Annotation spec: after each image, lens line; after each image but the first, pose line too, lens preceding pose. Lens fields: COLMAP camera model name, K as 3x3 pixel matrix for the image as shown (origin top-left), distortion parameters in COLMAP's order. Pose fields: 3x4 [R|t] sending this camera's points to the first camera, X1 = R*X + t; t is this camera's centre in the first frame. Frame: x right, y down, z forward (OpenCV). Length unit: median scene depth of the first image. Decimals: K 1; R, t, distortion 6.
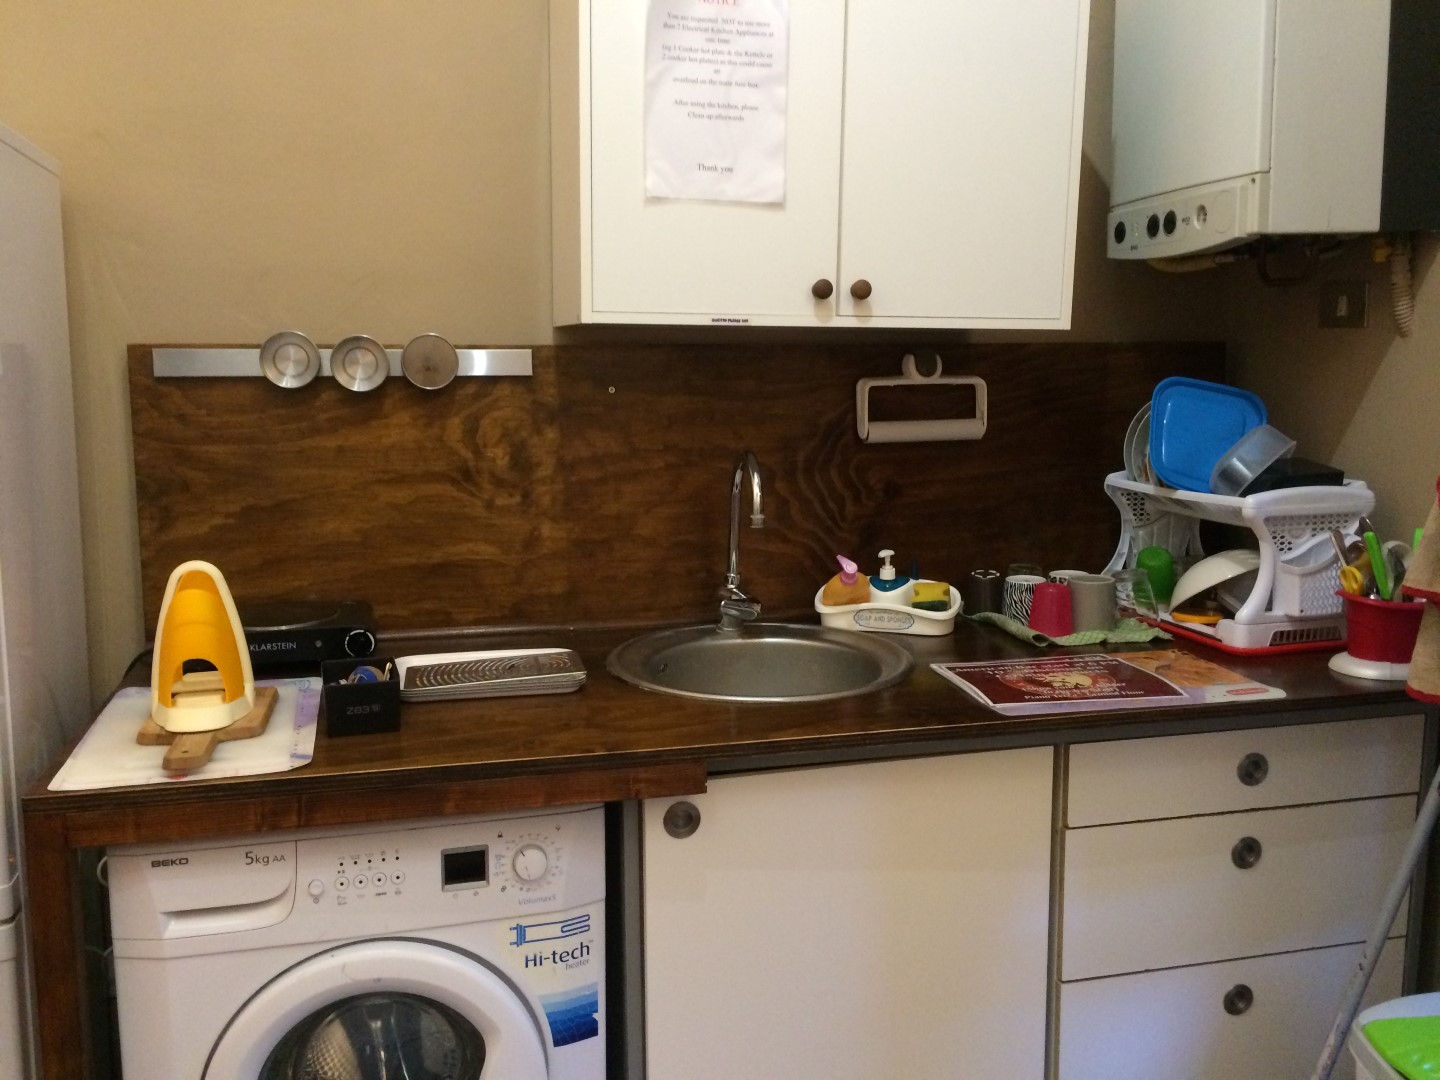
lens RADIAL K [[1230.6, 0, 720.0], [0, 1230.6, 540.0], [0, 0, 1]] dist [0.083027, -0.111248]
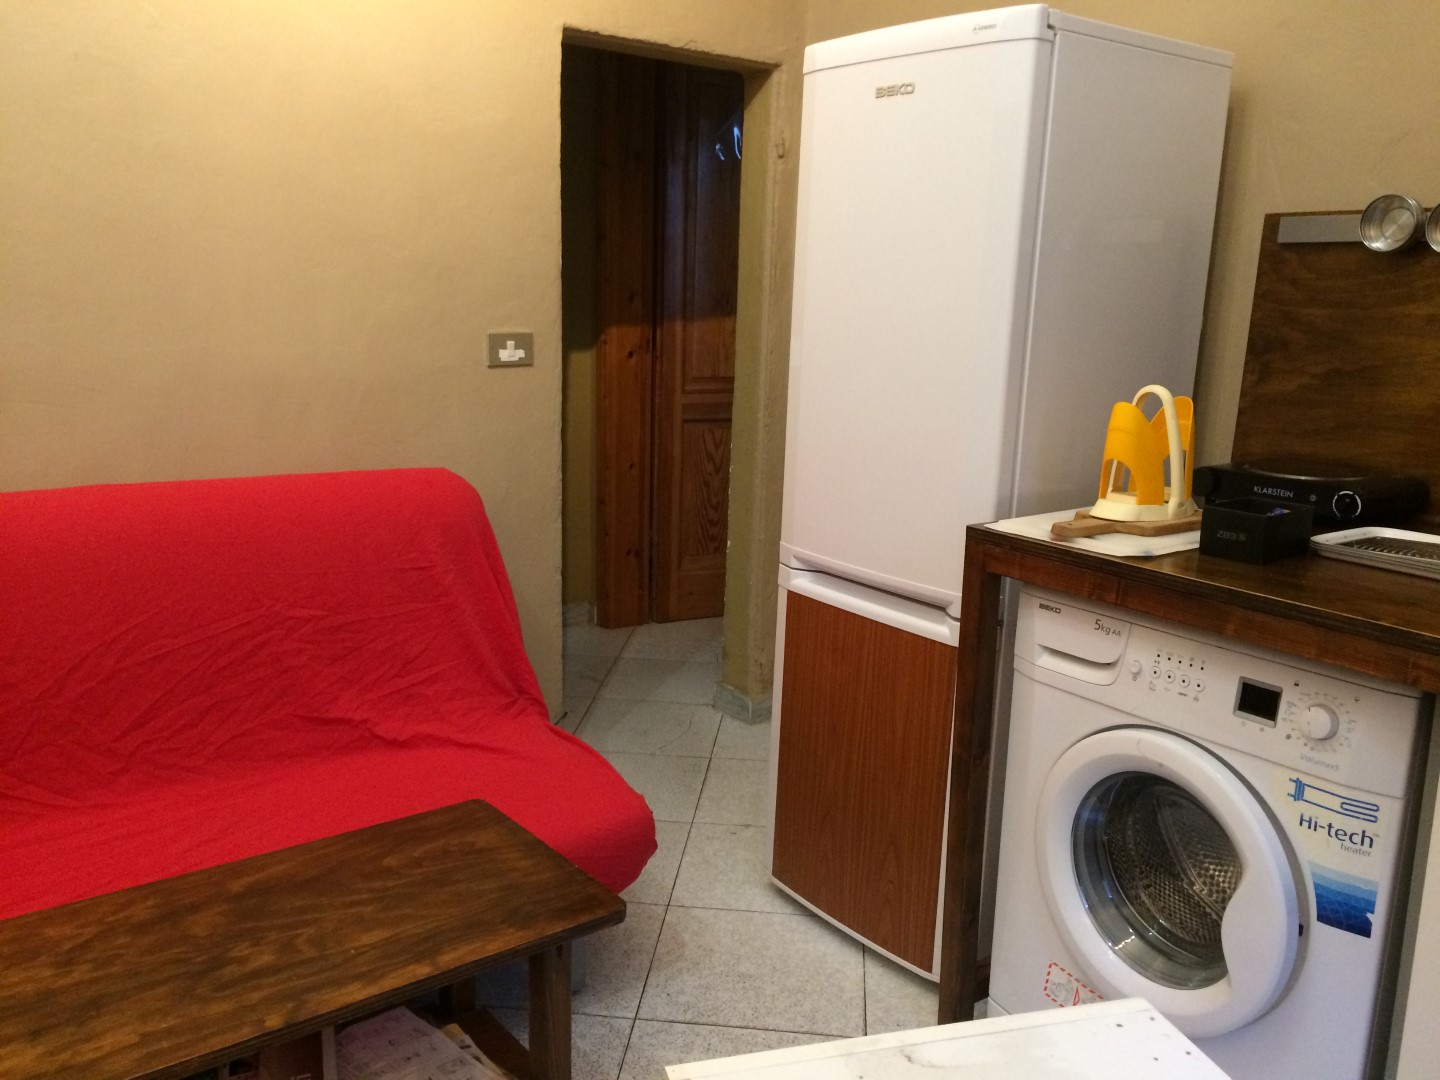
lens RADIAL K [[1230.6, 0, 720.0], [0, 1230.6, 540.0], [0, 0, 1]] dist [0.083027, -0.111248]
pose [[0.365814, 0.199864, -0.908975, 0.526208], [-0.162563, 0.975377, 0.149042, 0.051481], [0.916381, 0.093244, 0.389297, 0.174711]]
